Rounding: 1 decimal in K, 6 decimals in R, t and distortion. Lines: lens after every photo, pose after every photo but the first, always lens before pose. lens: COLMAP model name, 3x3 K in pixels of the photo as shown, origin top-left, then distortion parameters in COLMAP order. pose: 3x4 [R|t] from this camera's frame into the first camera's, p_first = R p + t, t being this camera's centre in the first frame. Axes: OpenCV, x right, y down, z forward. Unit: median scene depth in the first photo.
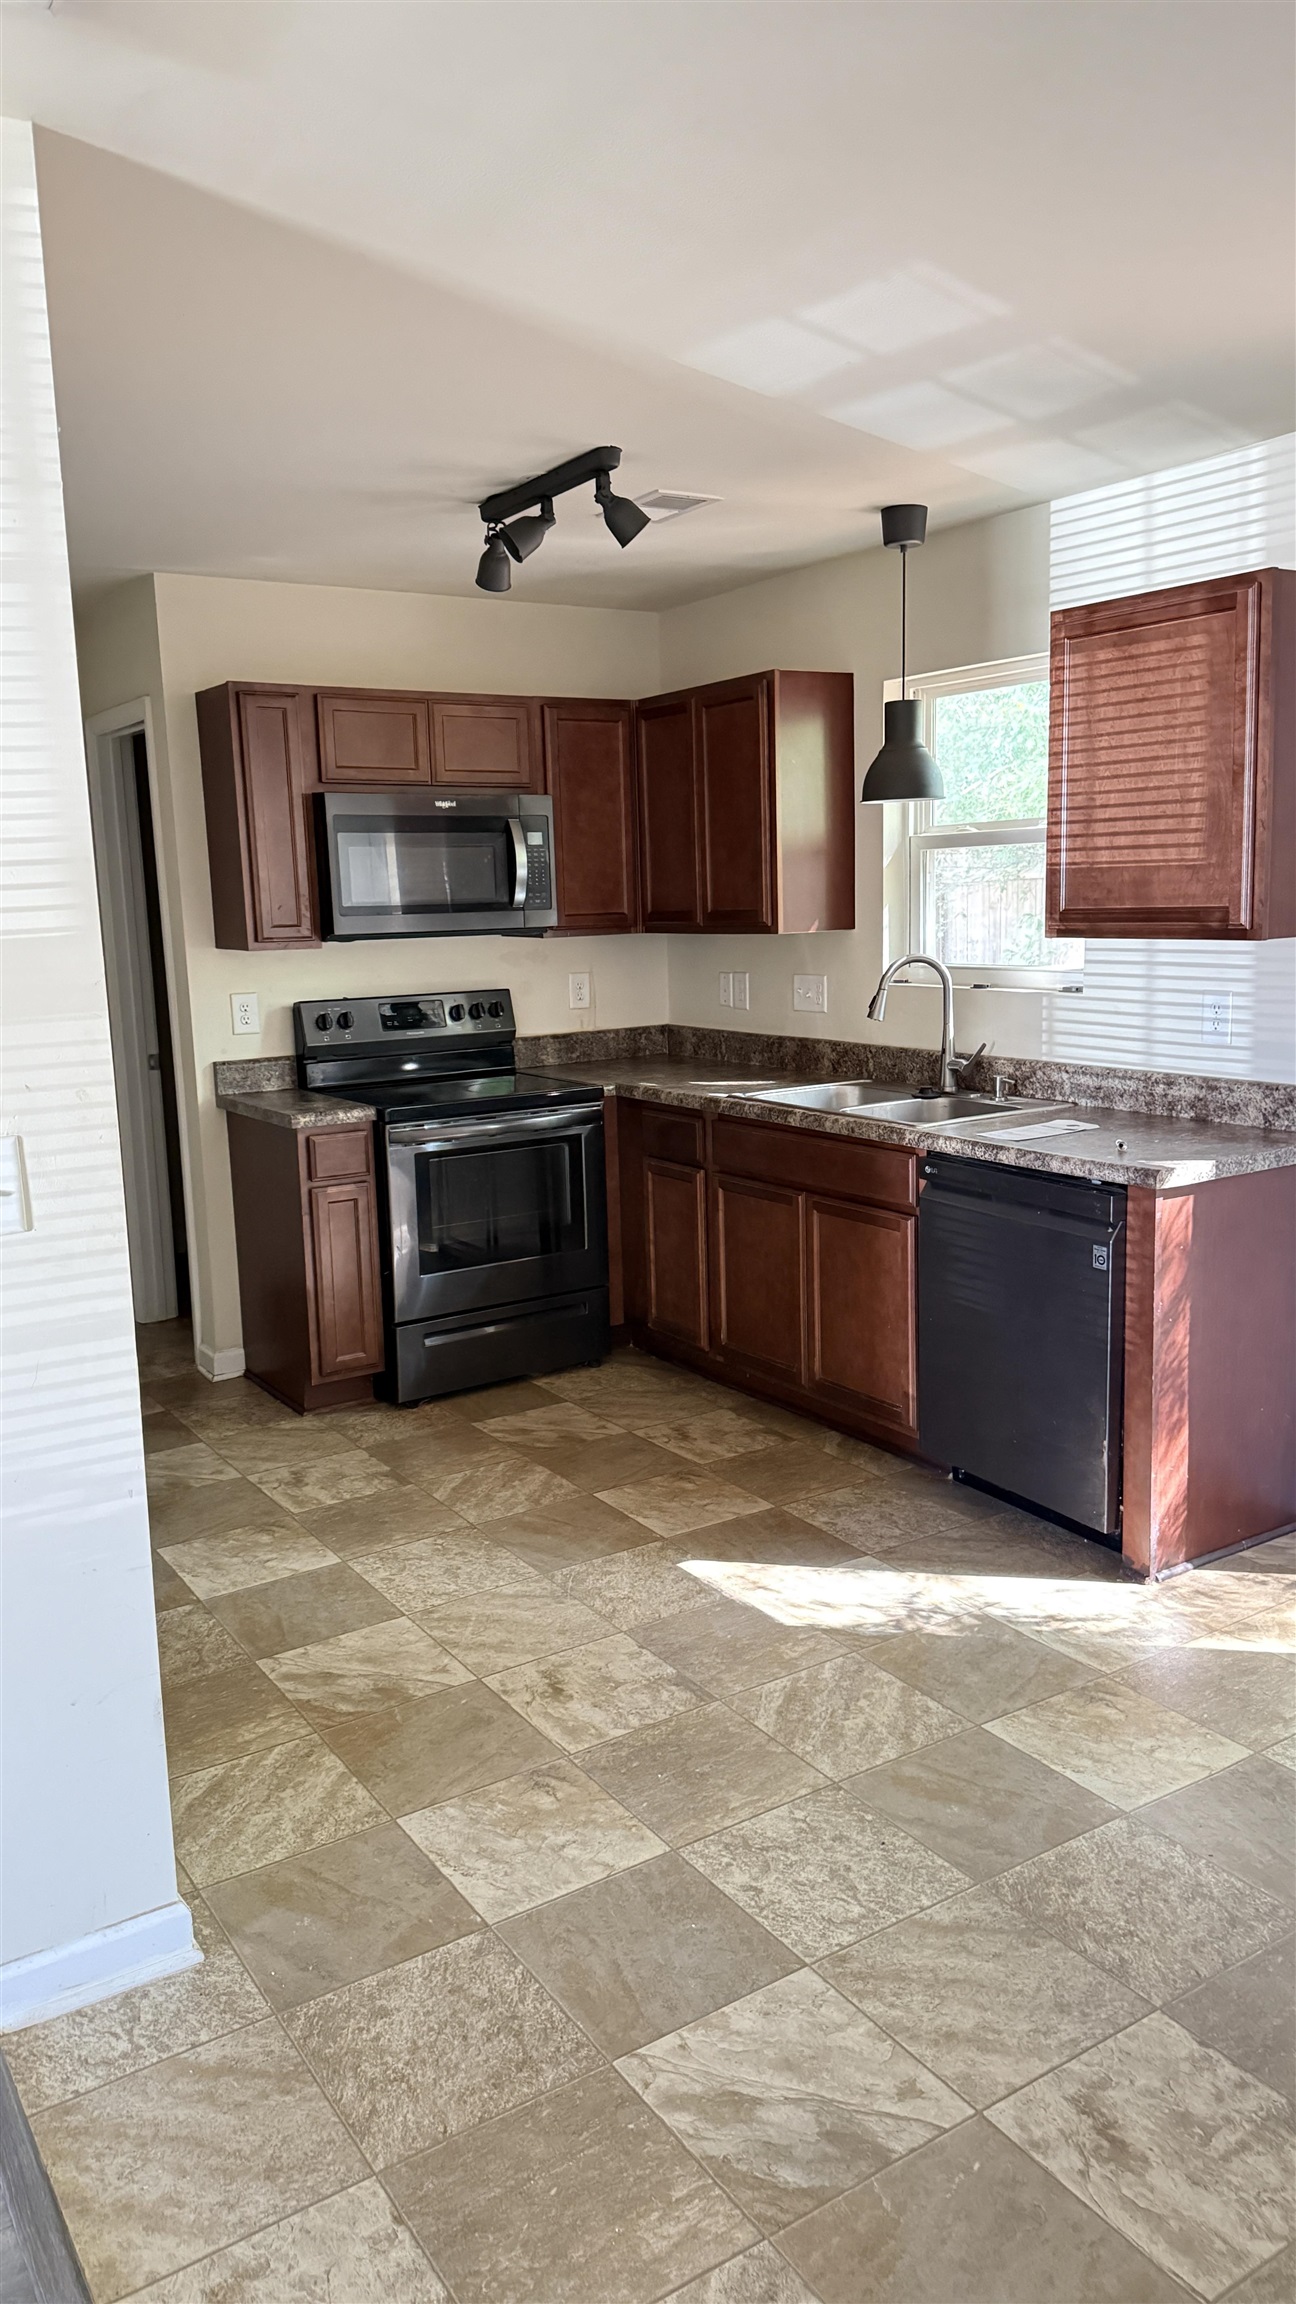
lens RADIAL K [[1590.2, 0, 636.2], [0, 1590.2, 1147.4], [0, 0, 1]] dist [0.134805, -0.176409]
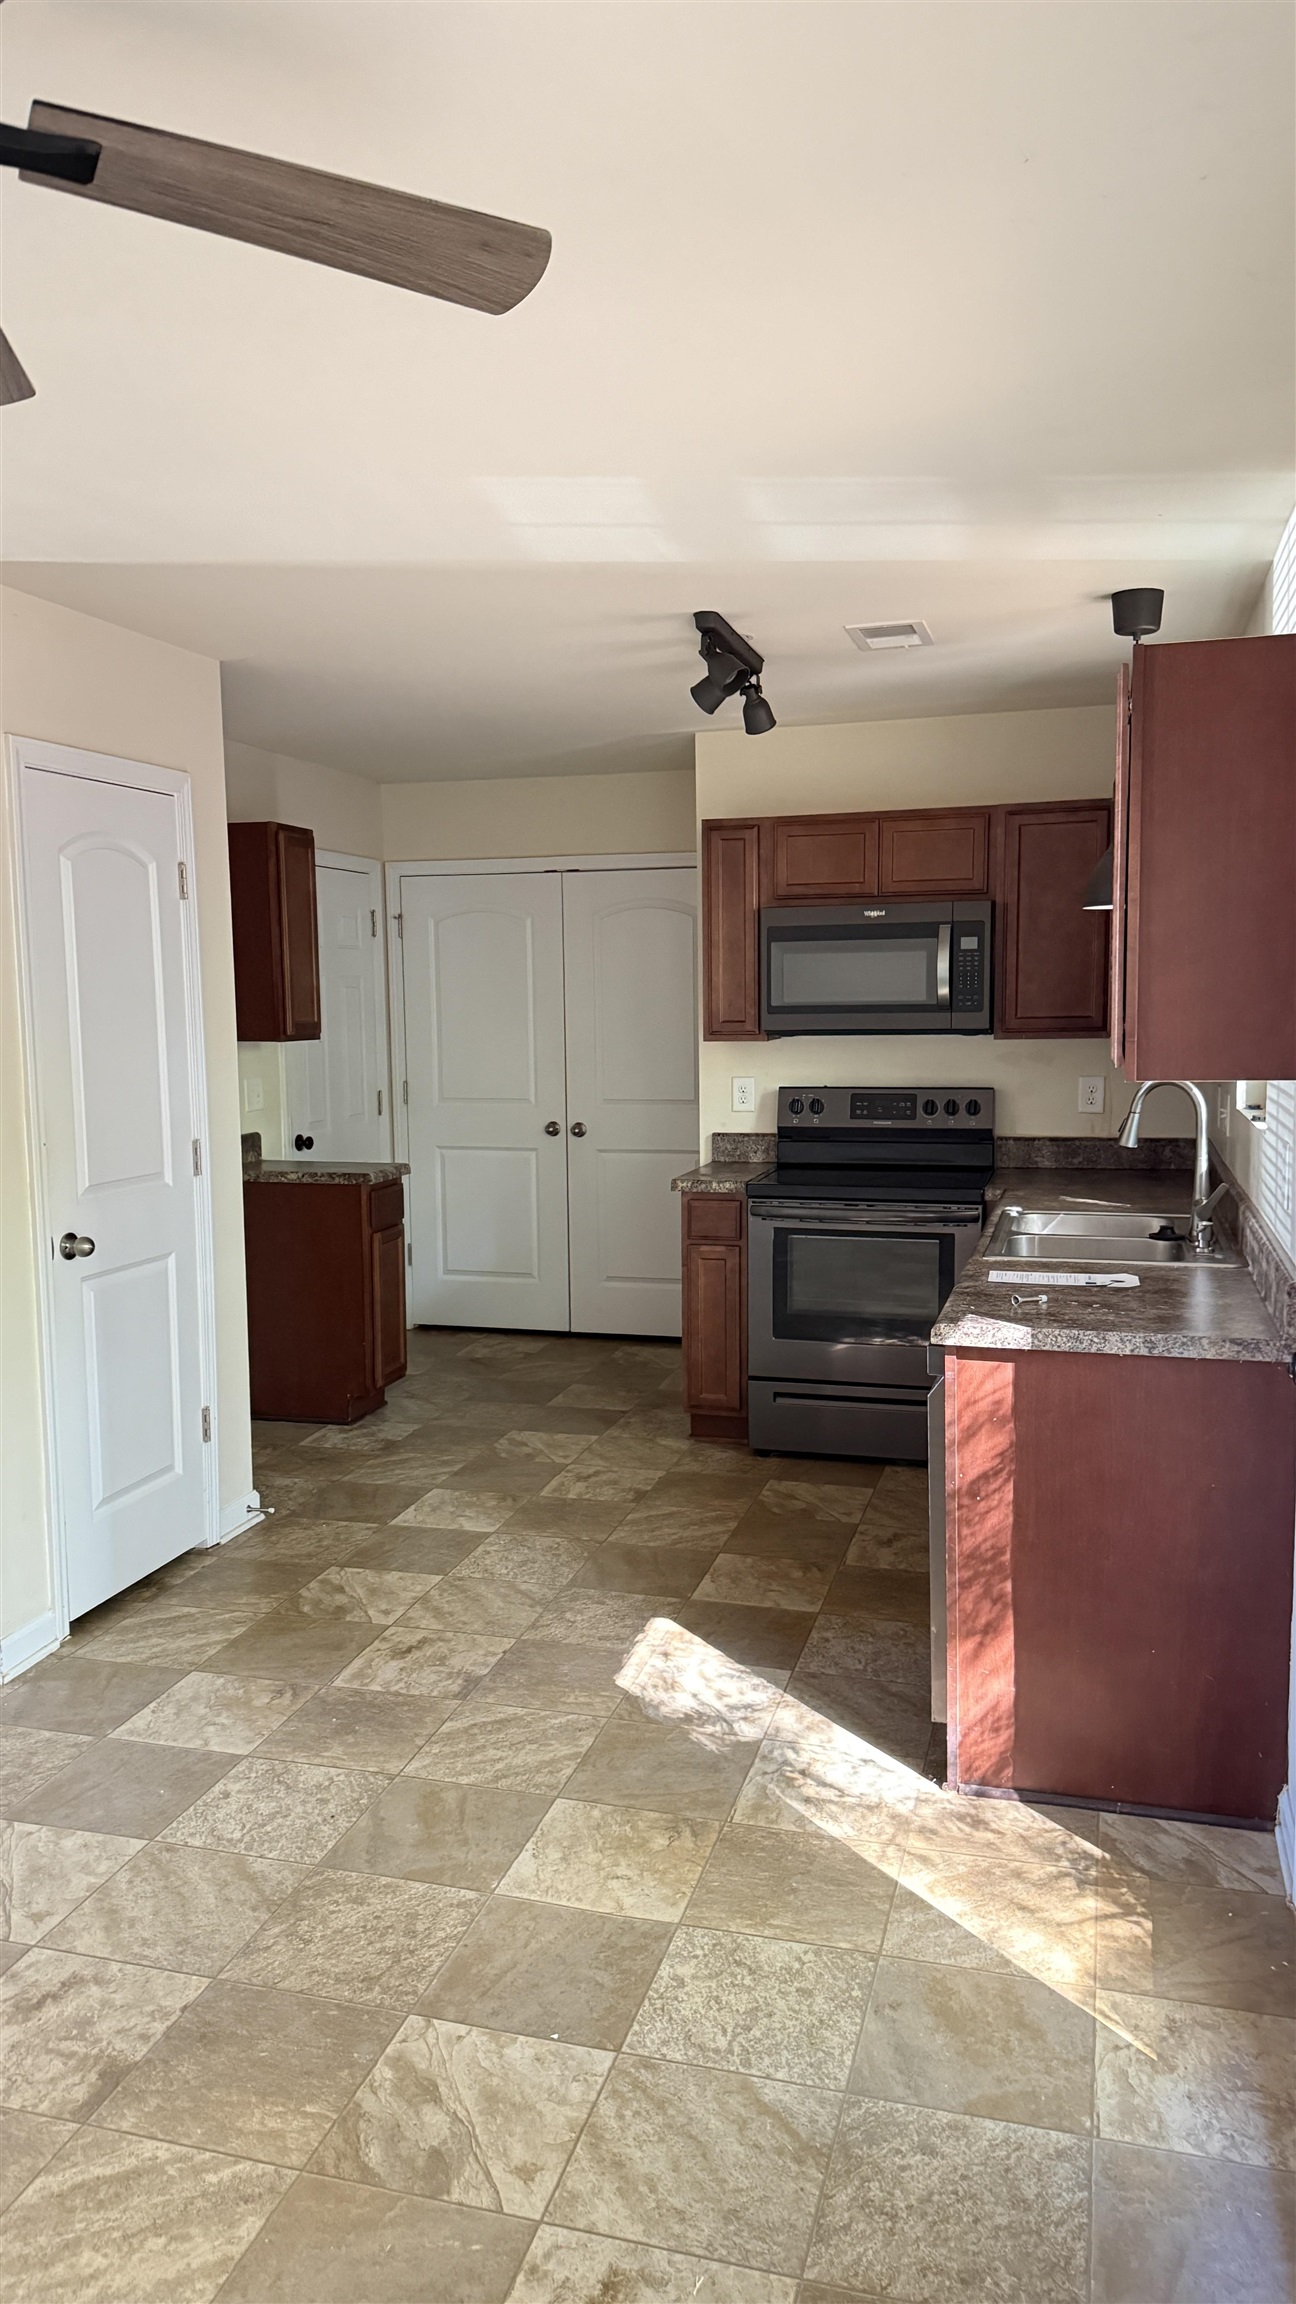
lens RADIAL K [[1590.2, 0, 636.2], [0, 1590.2, 1147.4], [0, 0, 1]] dist [0.134805, -0.176409]
pose [[0.656320, 0.094094, -0.748592, 0.793461], [-0.126955, 0.991819, 0.013360, -0.068693], [0.743725, 0.086269, 0.662896, 0.237478]]
